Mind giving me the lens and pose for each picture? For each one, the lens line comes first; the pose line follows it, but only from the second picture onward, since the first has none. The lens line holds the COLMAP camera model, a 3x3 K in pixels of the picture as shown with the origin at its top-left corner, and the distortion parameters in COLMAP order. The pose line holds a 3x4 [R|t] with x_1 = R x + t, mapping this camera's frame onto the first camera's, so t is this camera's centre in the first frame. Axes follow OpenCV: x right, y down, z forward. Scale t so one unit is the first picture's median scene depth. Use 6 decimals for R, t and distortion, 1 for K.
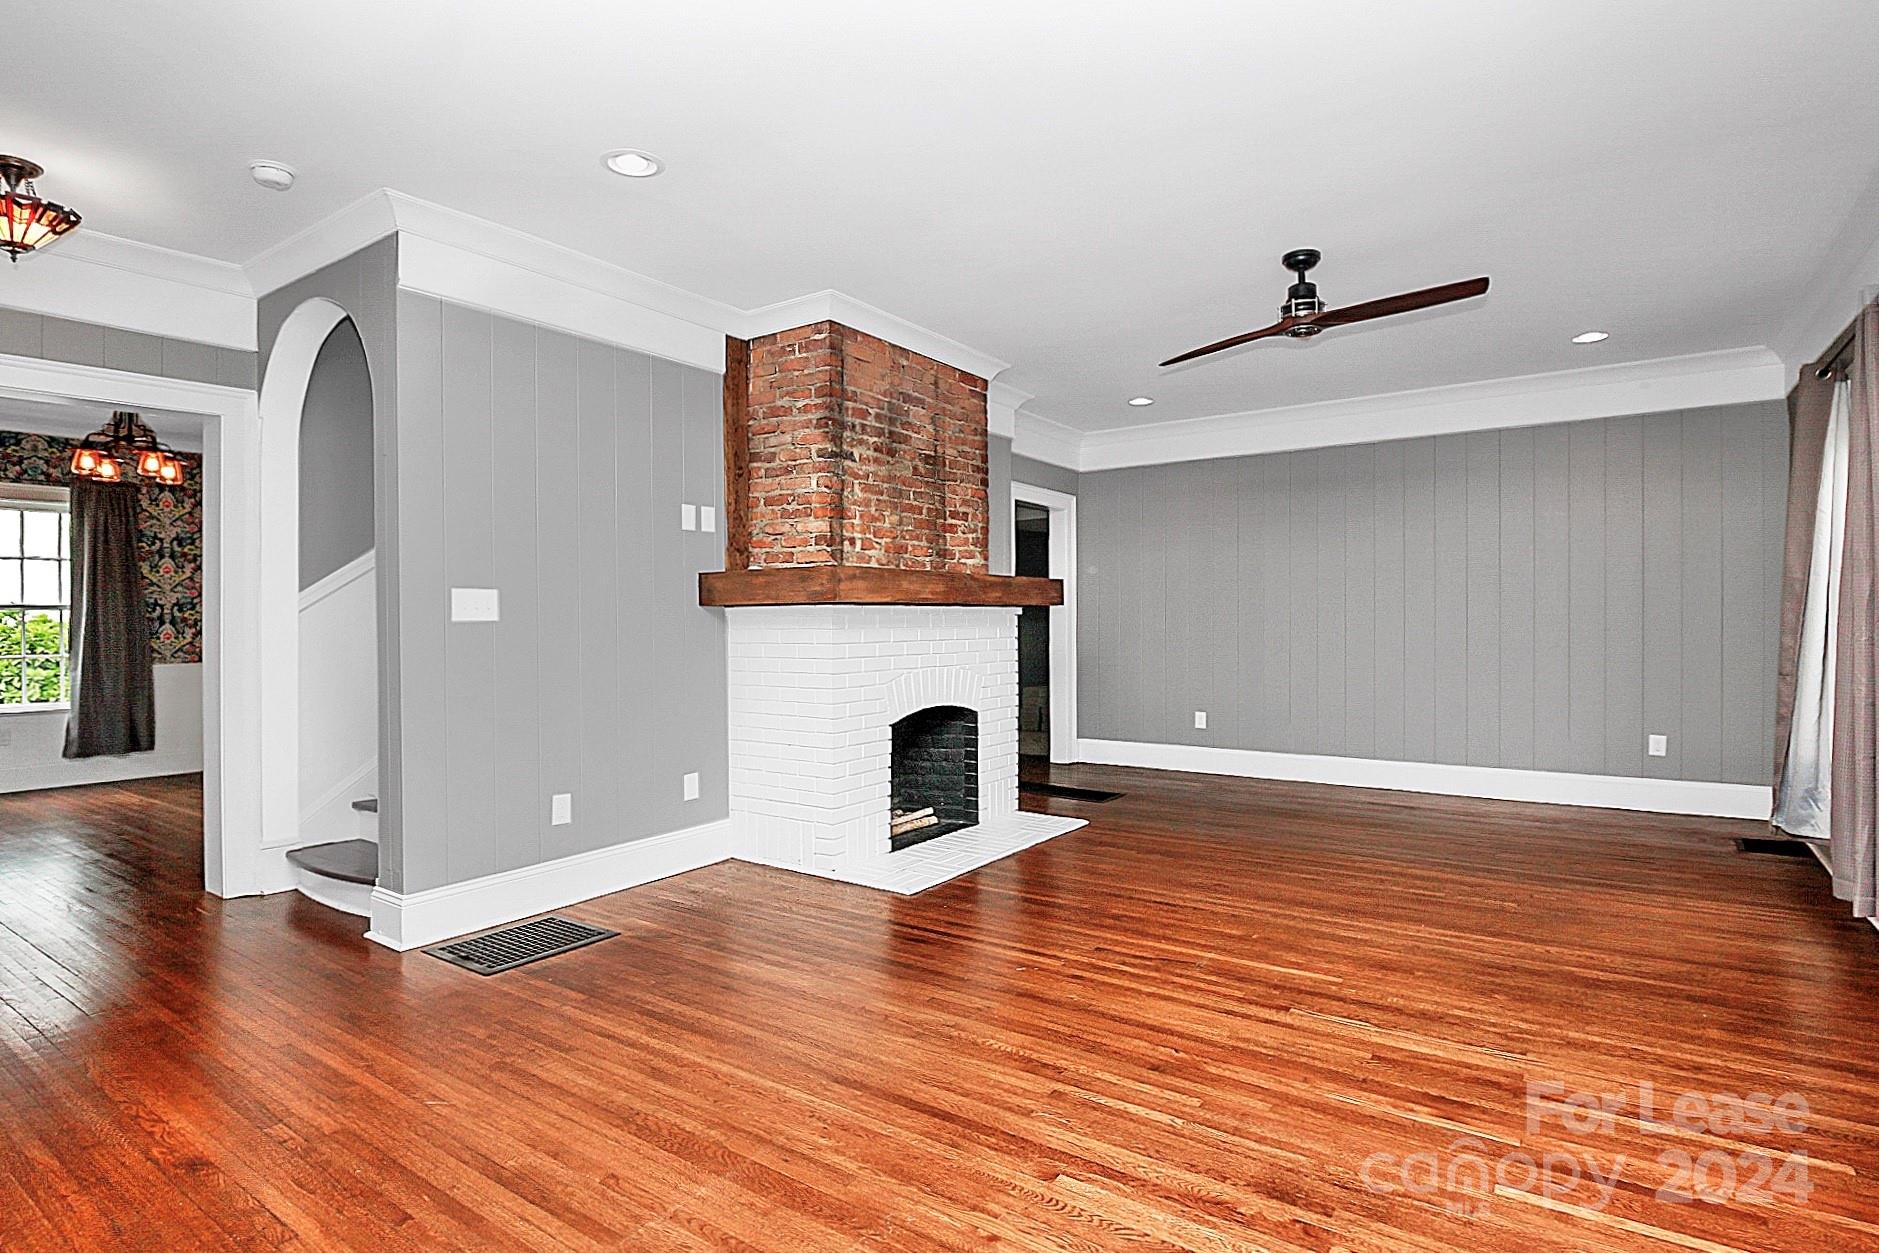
lens RADIAL K [[901.5, 0, 947.3], [0, 901.5, 626.9], [0, 0, 1]] dist [-0.003542, -0.000321]
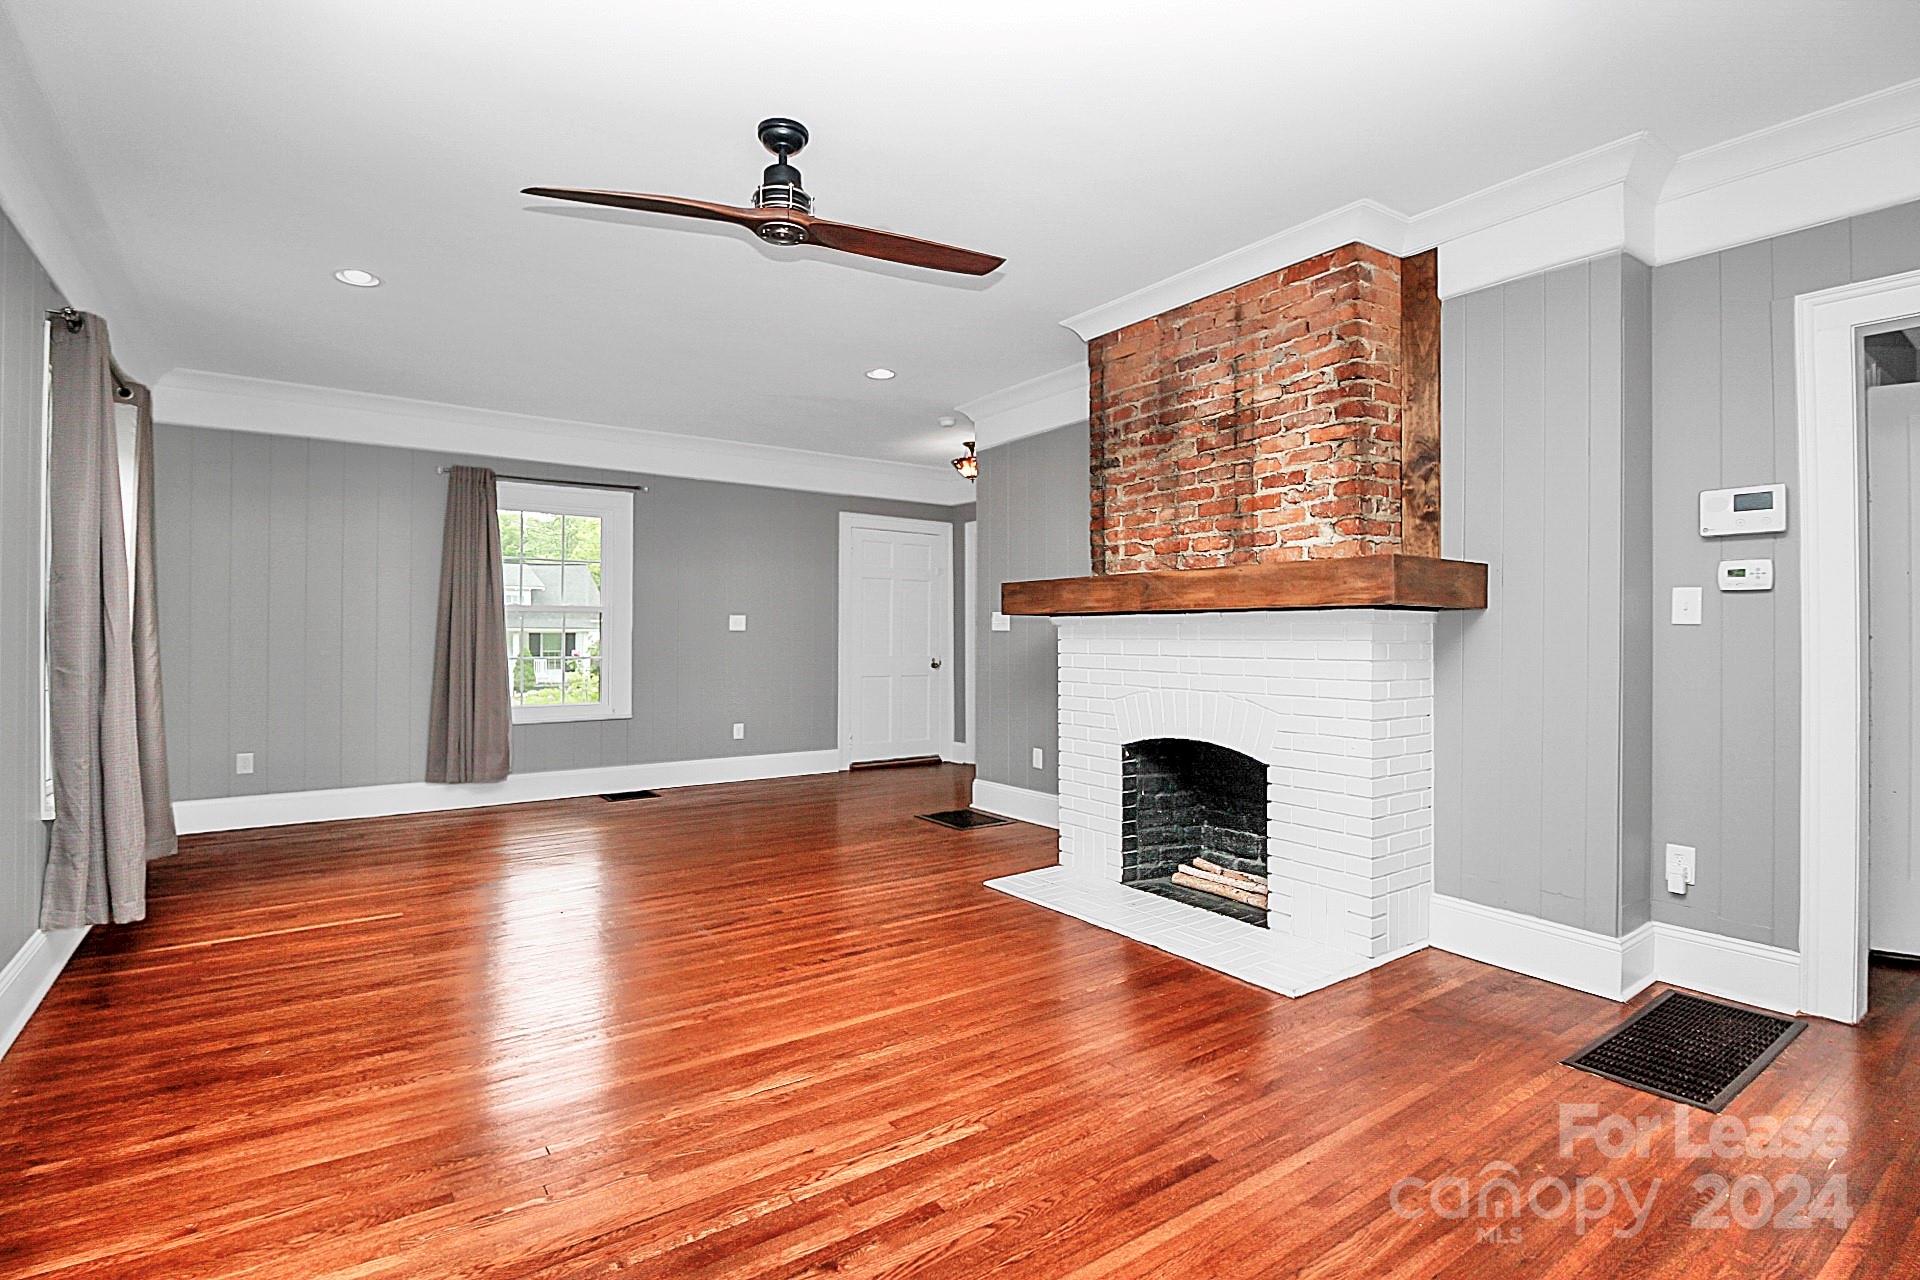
lens RADIAL K [[921.2, 0, 967.3], [0, 921.2, 634.8], [0, 0, 1]] dist [-0.003542, -0.000321]
pose [[-0.307466, 0.004599, -0.951548, 0.855145], [-0.007172, 0.999949, 0.007151, -0.008849], [0.951532, 0.009023, -0.307418, 1.111249]]
